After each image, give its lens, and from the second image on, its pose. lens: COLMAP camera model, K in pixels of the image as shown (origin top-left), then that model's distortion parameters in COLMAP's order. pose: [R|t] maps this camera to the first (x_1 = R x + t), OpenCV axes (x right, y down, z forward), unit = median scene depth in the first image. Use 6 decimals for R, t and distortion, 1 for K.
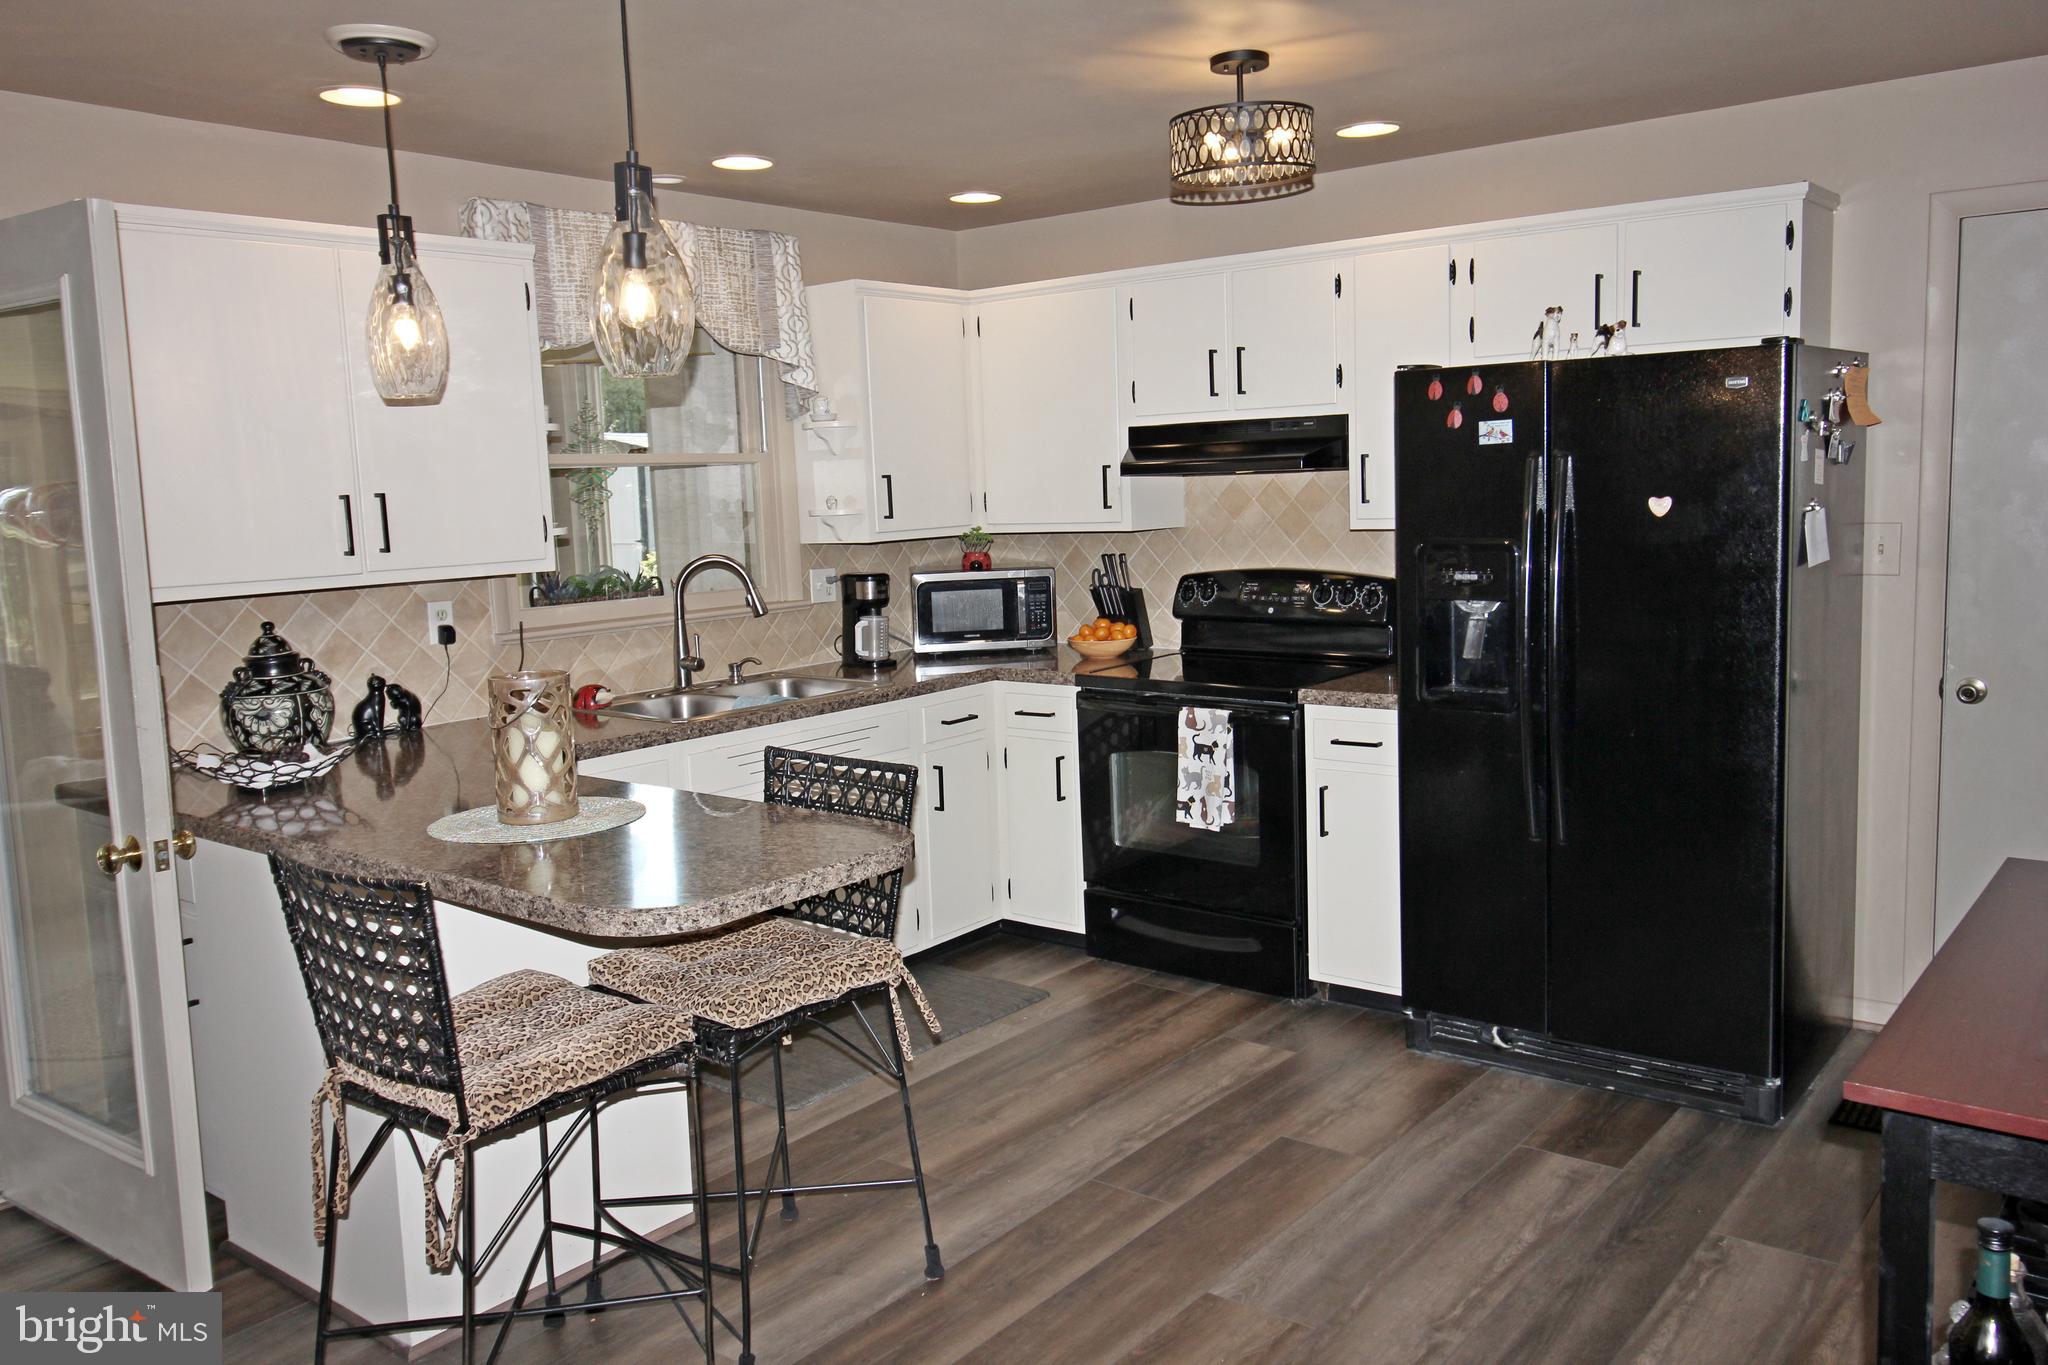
lens RADIAL K [[1557.5, 0, 1025.2], [0, 1557.5, 673.2], [0, 0, 1]] dist [0.021151, -0.004580]
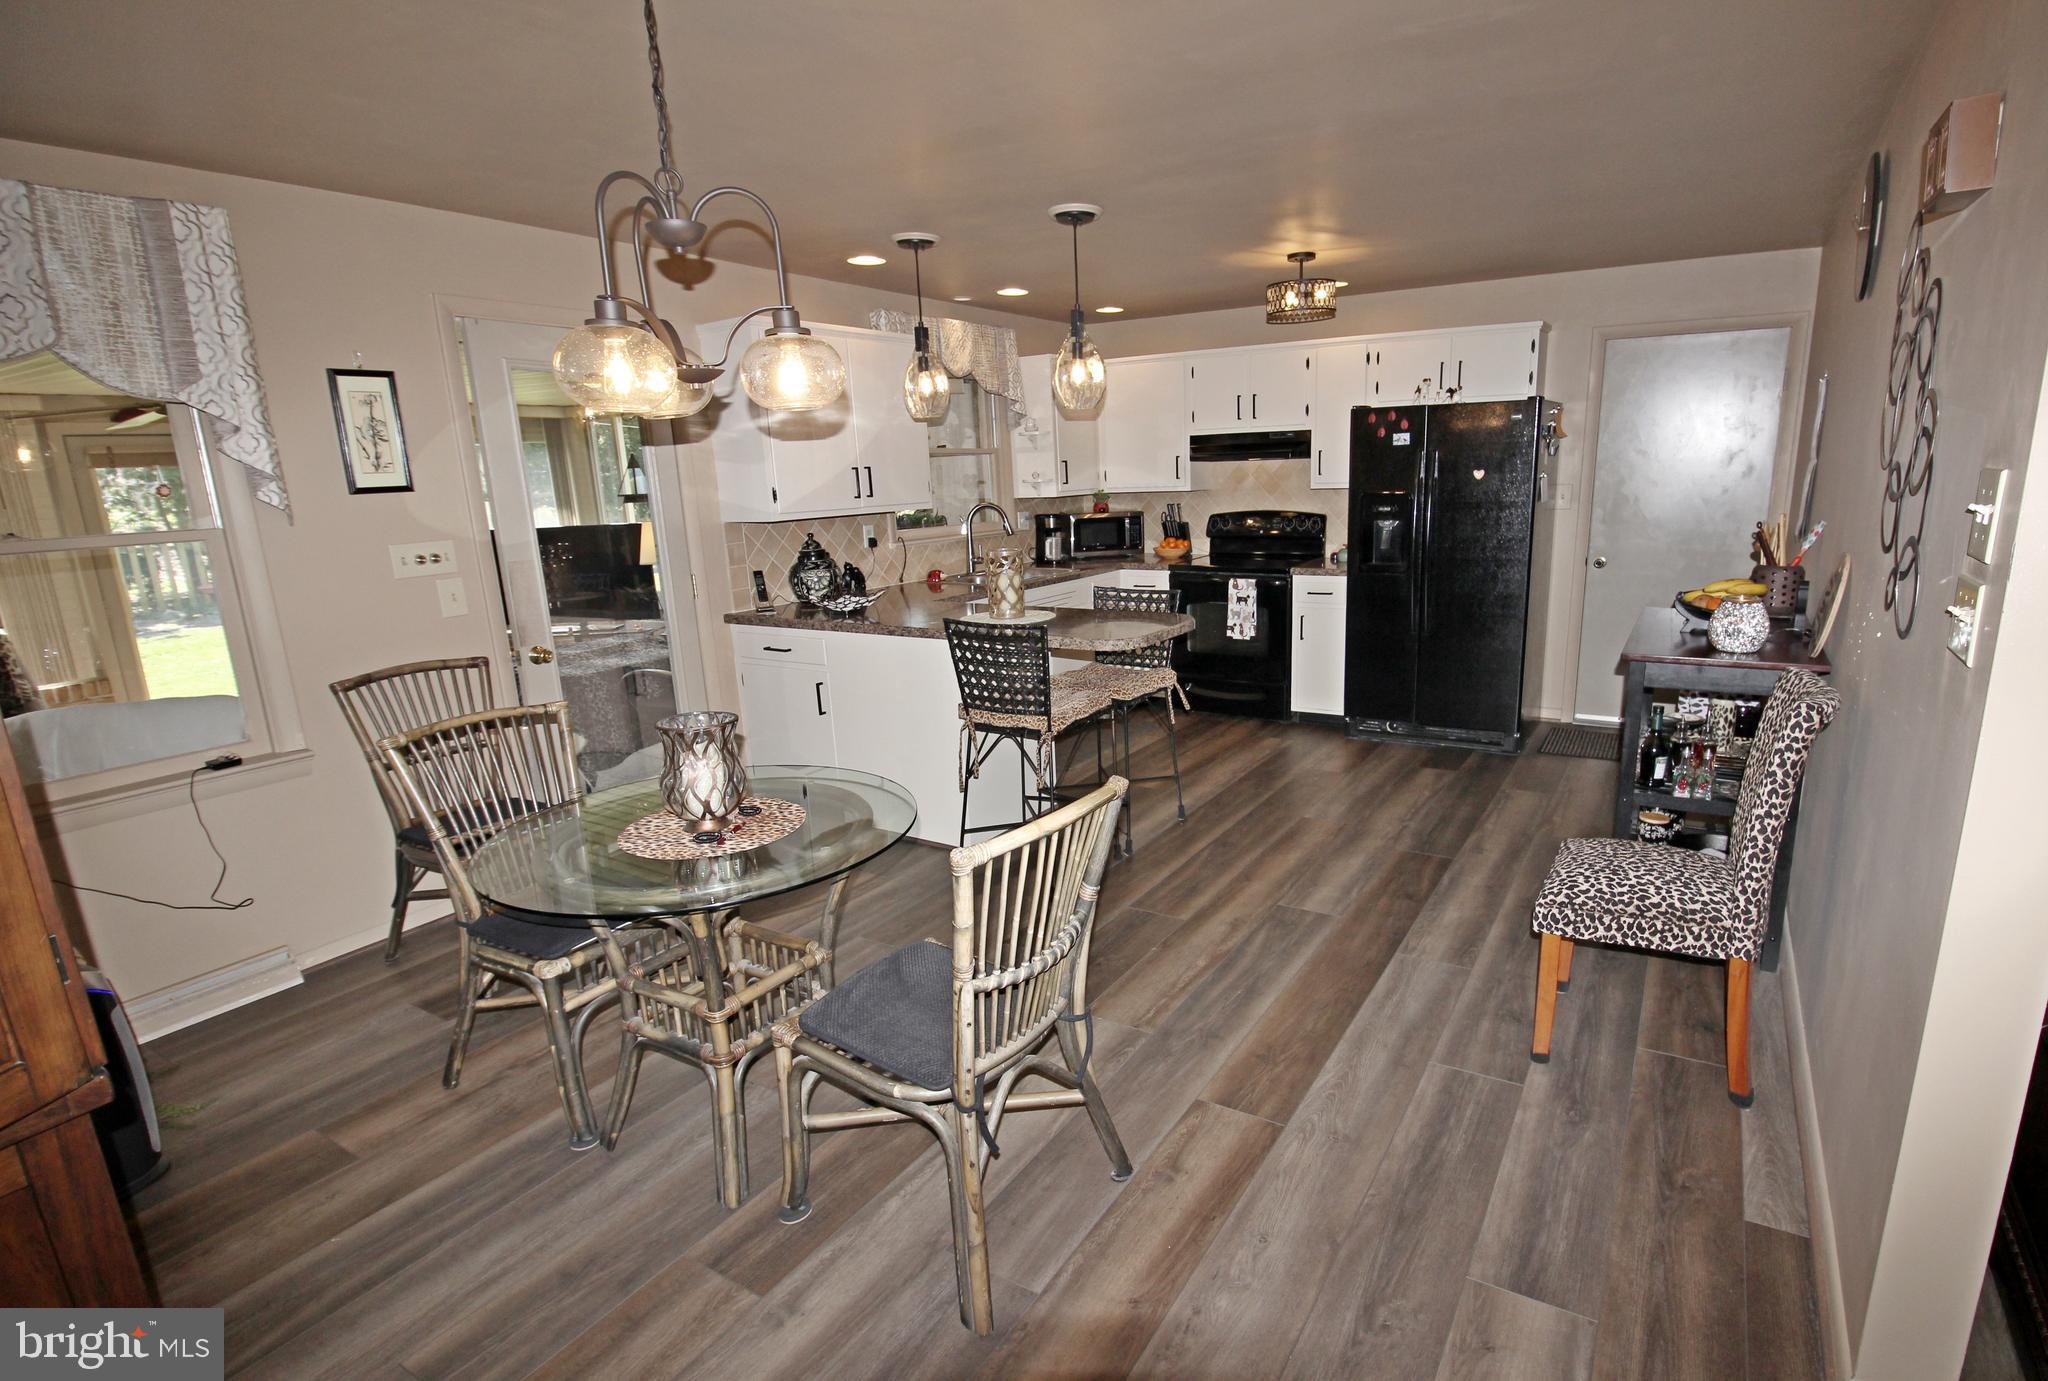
lens RADIAL K [[1006.6, 0, 1076.3], [0, 1006.6, 722.1], [0, 0, 1]] dist [-0.002487, -0.000633]
pose [[0.991314, -0.028722, 0.128339, -0.313110], [0.013382, 0.992824, 0.118832, 0.056787], [-0.130831, -0.116082, 0.984585, -0.319642]]
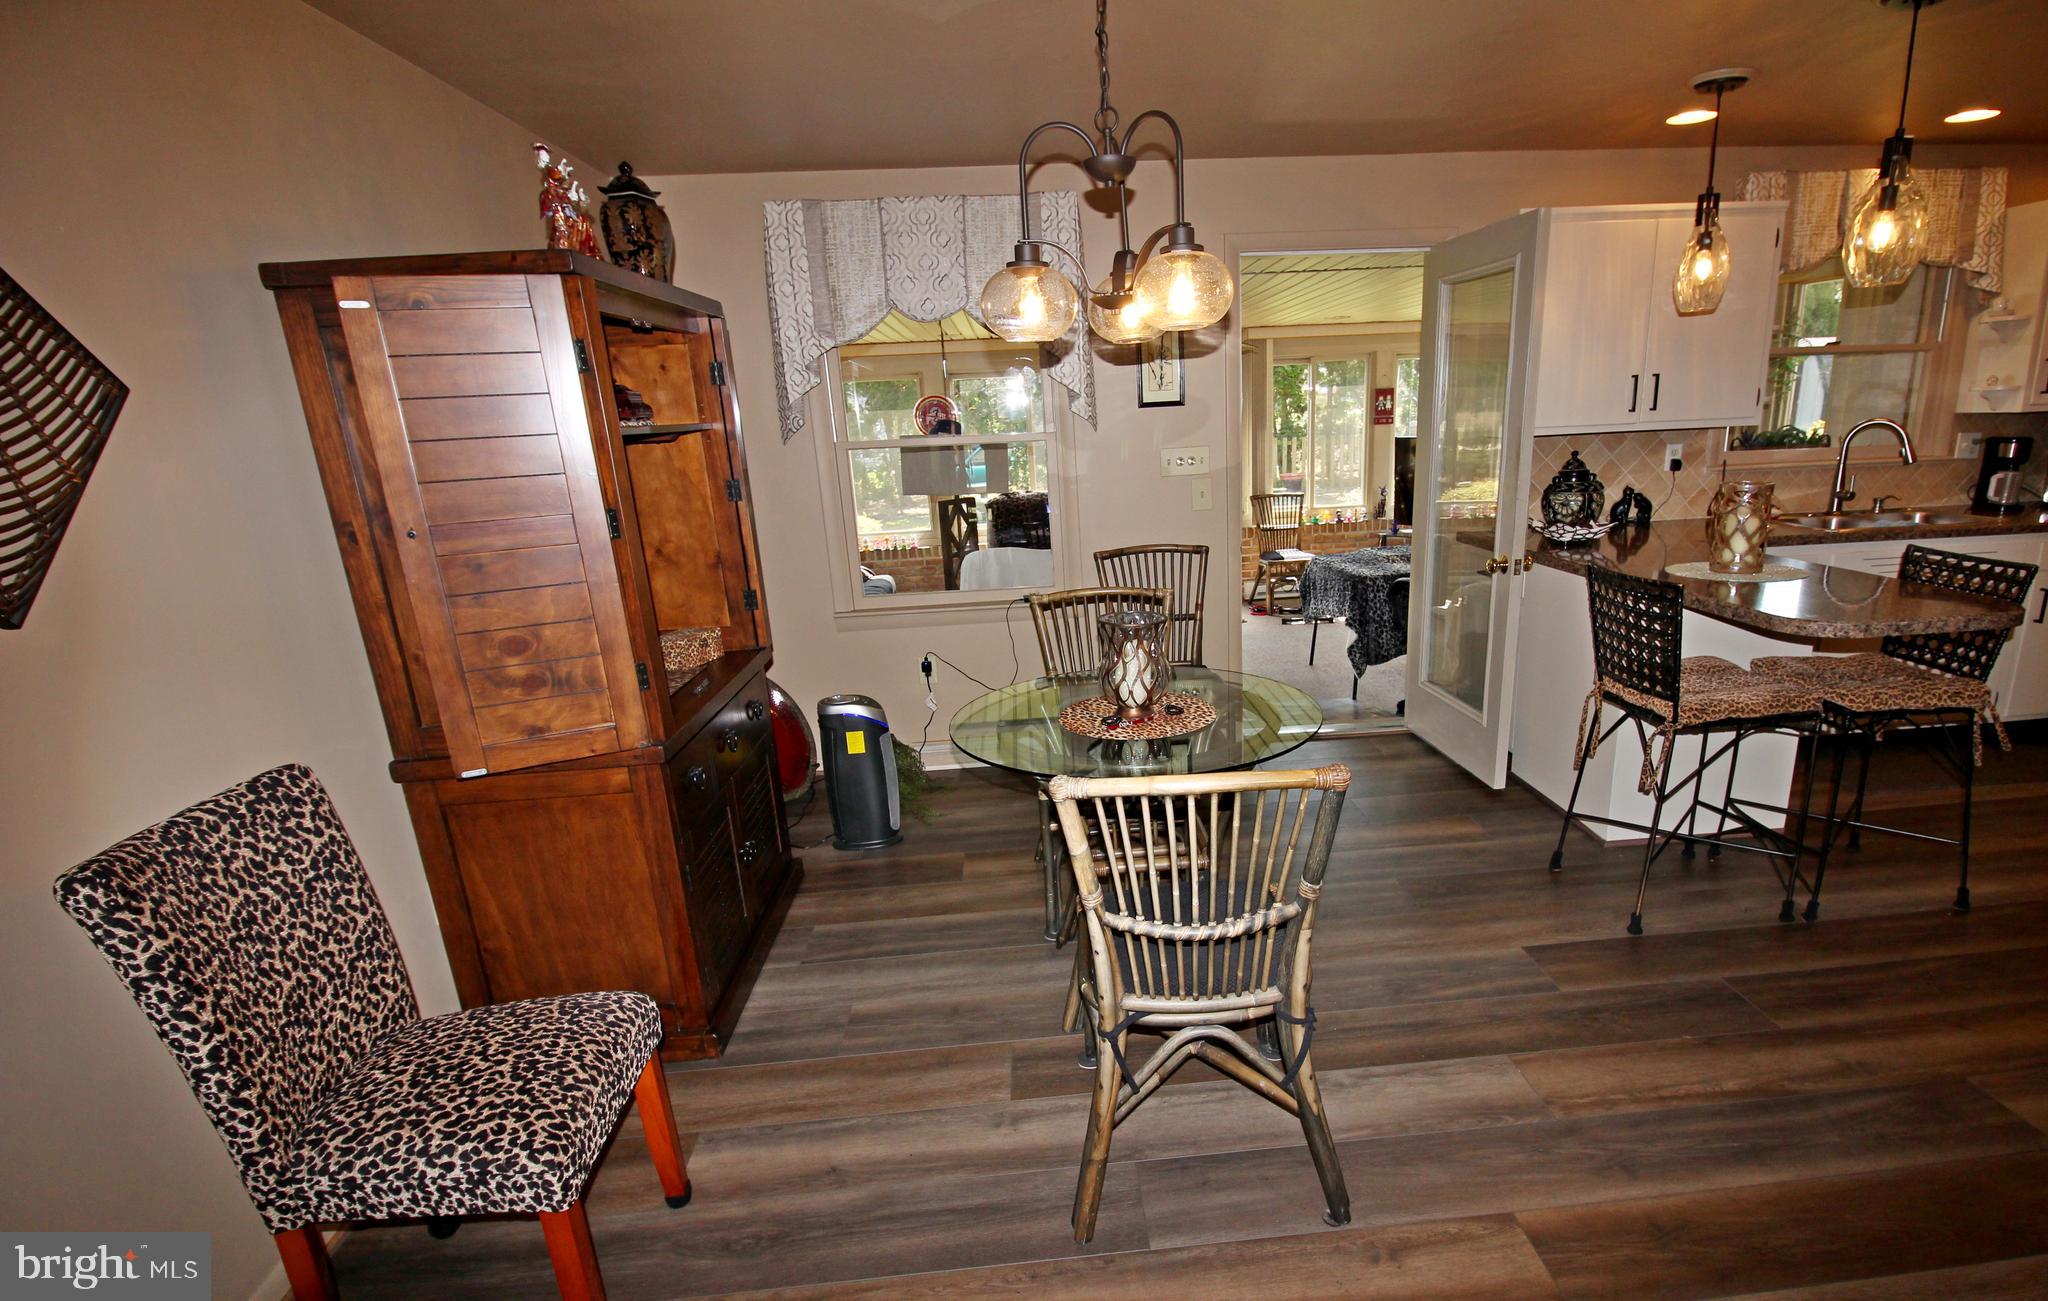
lens RADIAL K [[994.6, 0, 1122.2], [0, 994.6, 708.6], [0, 0, 1]] dist [0.001462, -0.015570]
pose [[0.691560, 0.210401, -0.690996, -0.000059], [-0.072255, 0.971989, 0.223645, 0.035651], [0.718696, -0.104736, 0.687391, -0.169015]]
